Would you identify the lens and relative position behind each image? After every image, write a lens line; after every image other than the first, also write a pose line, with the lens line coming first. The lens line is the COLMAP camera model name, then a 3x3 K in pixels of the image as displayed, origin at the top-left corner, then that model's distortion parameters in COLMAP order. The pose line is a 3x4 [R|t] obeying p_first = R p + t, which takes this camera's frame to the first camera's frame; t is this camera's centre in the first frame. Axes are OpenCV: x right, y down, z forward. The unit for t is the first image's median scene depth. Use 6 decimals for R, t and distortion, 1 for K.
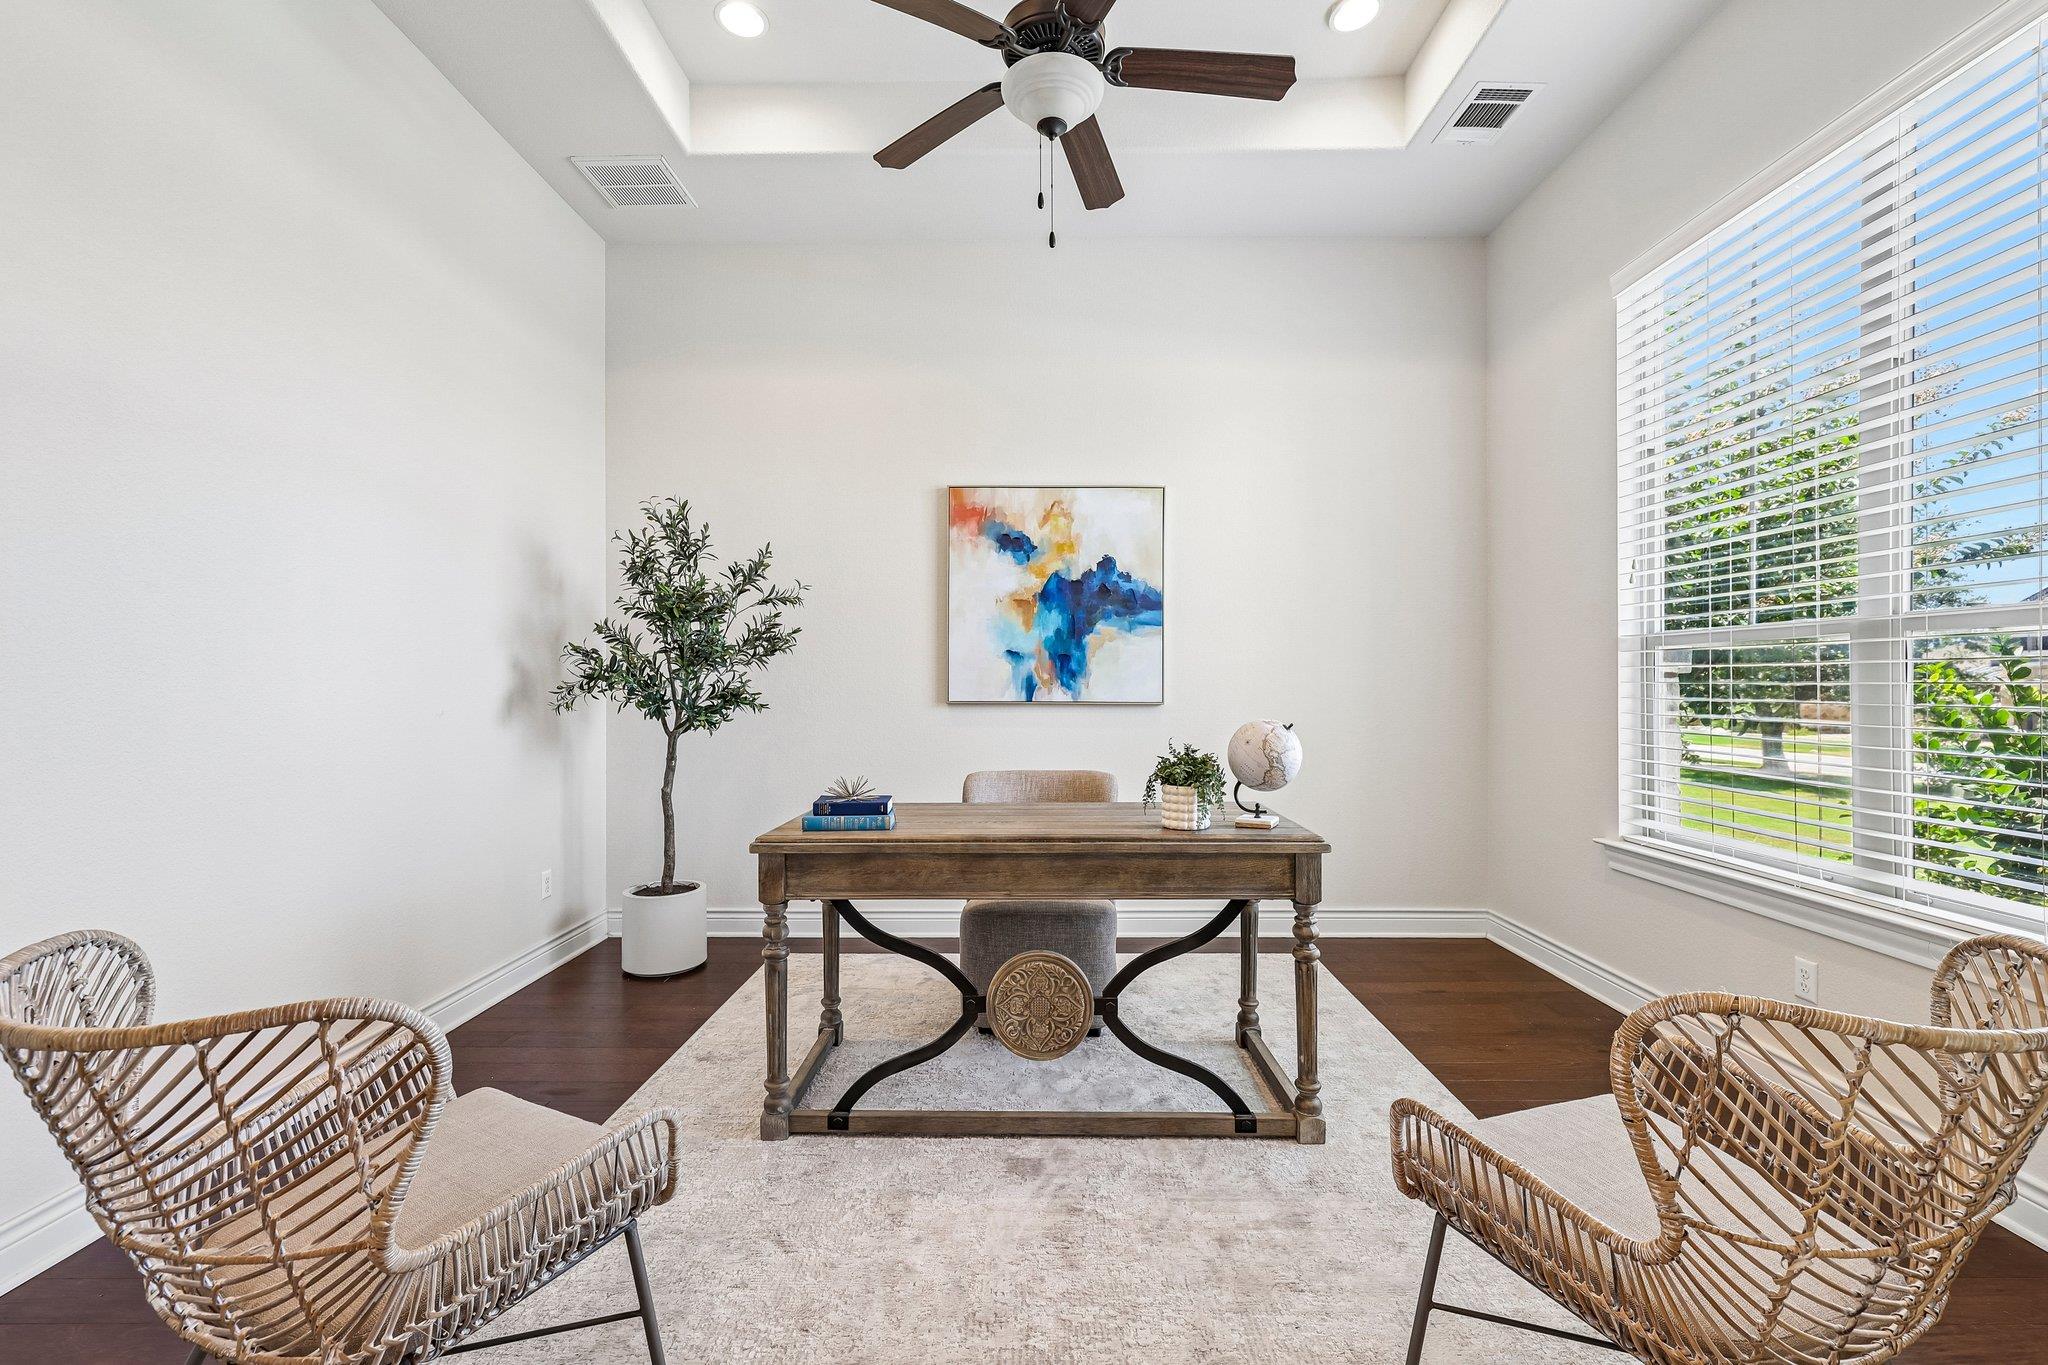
lens RADIAL K [[868.1, 0, 1026.2], [0, 868.1, 689.7], [0, 0, 1]] dist [-0.000633, 0.000115]
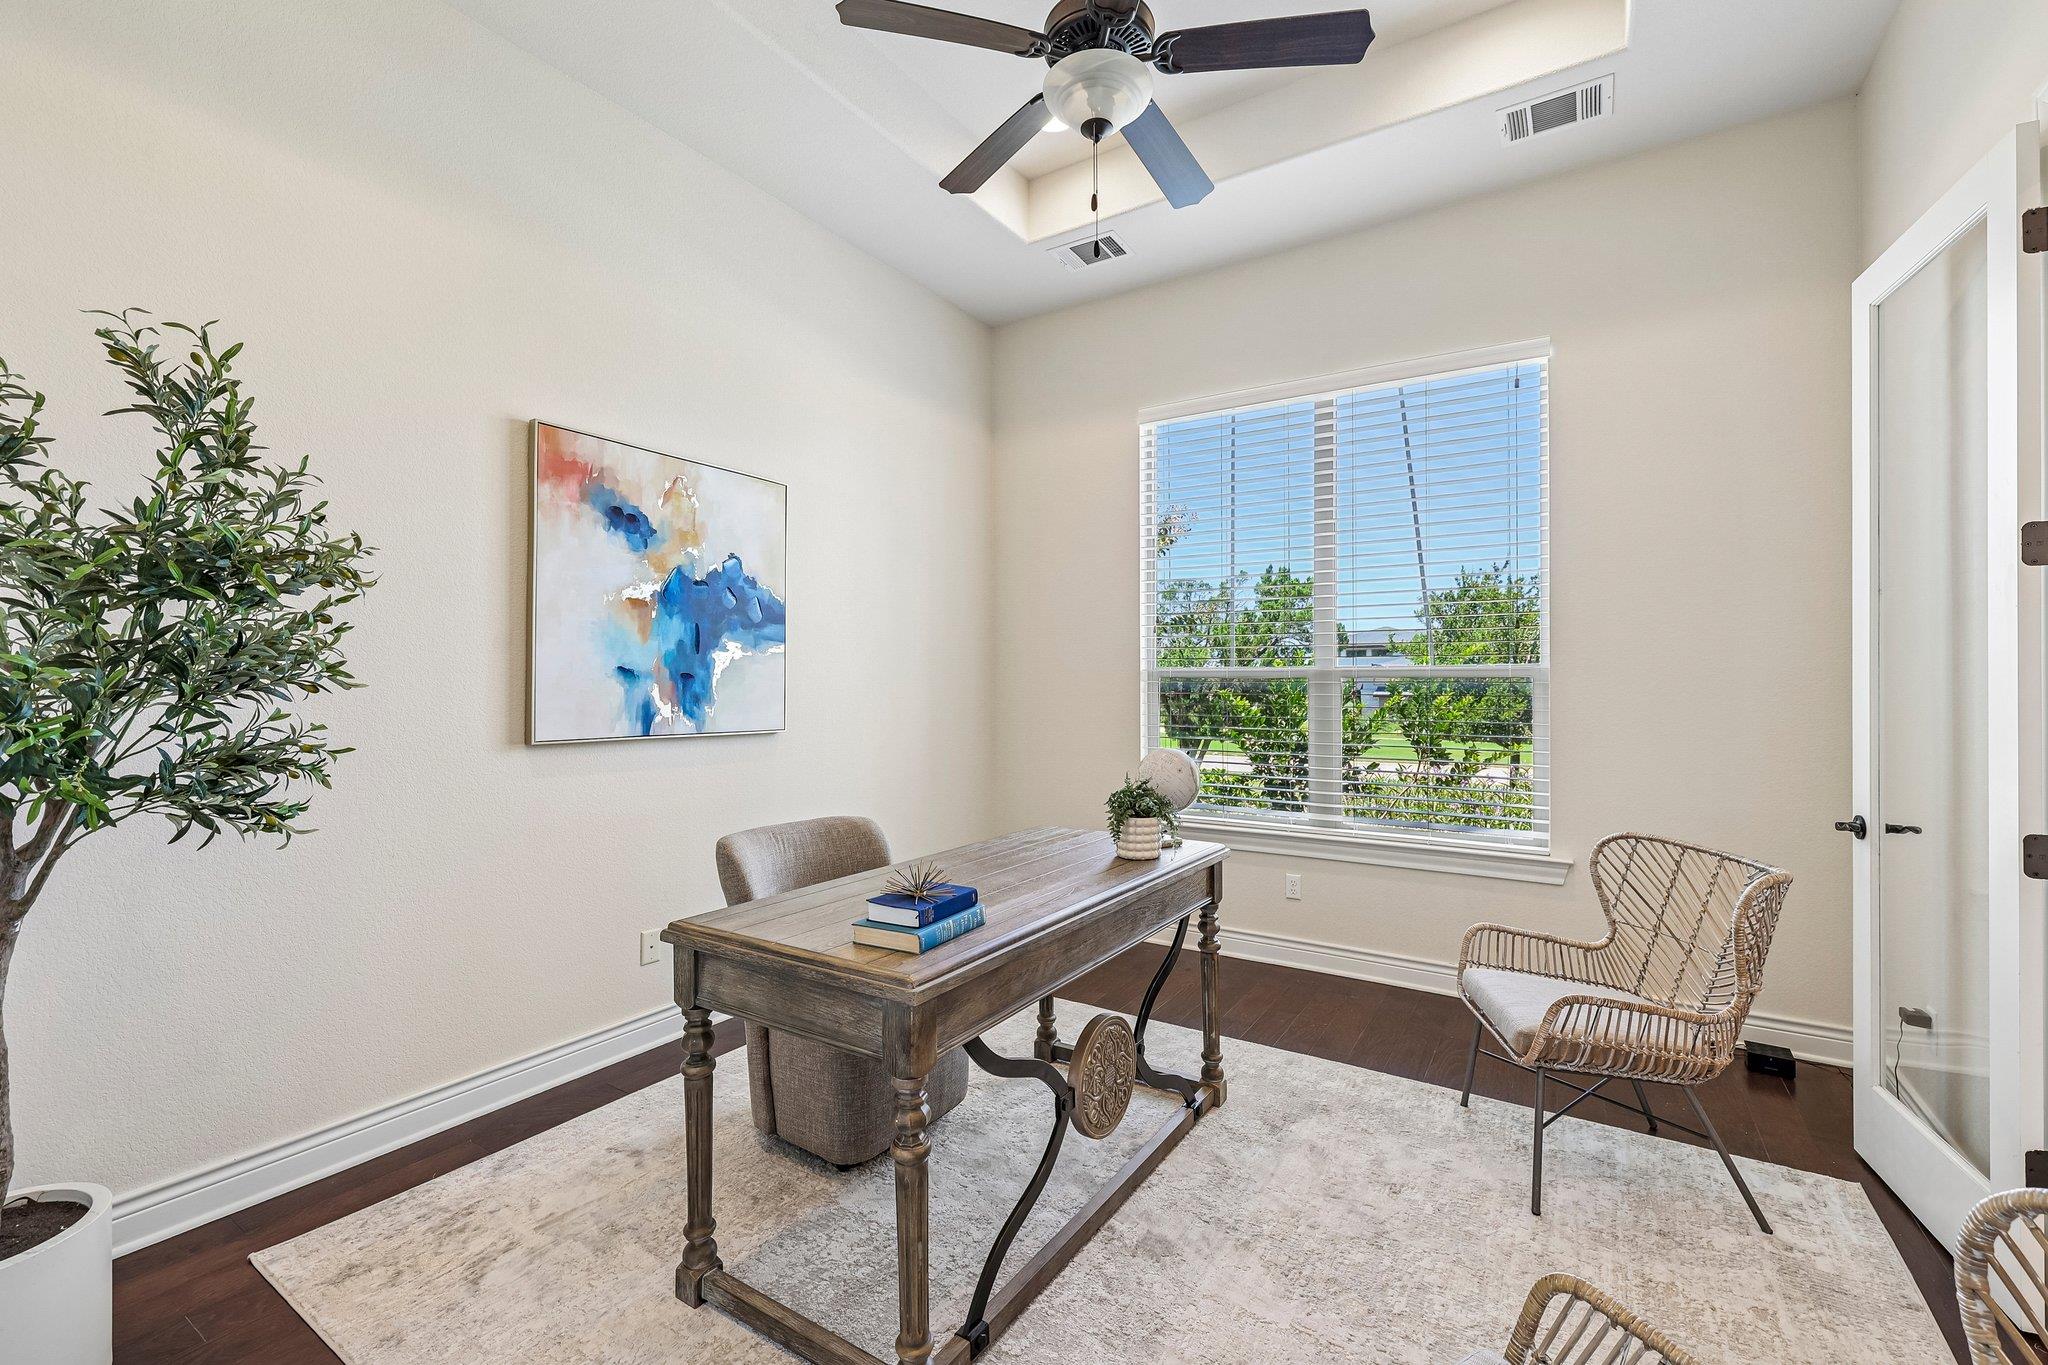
lens RADIAL K [[868.1, 0, 1028.7], [0, 868.1, 678.1], [0, 0, 1]] dist [-0.000633, 0.000115]
pose [[0.531592, 0.007531, 0.846967, -0.455117], [0.003731, 0.999930, -0.011233, -0.026639], [-0.846992, 0.009131, 0.531527, 0.323623]]
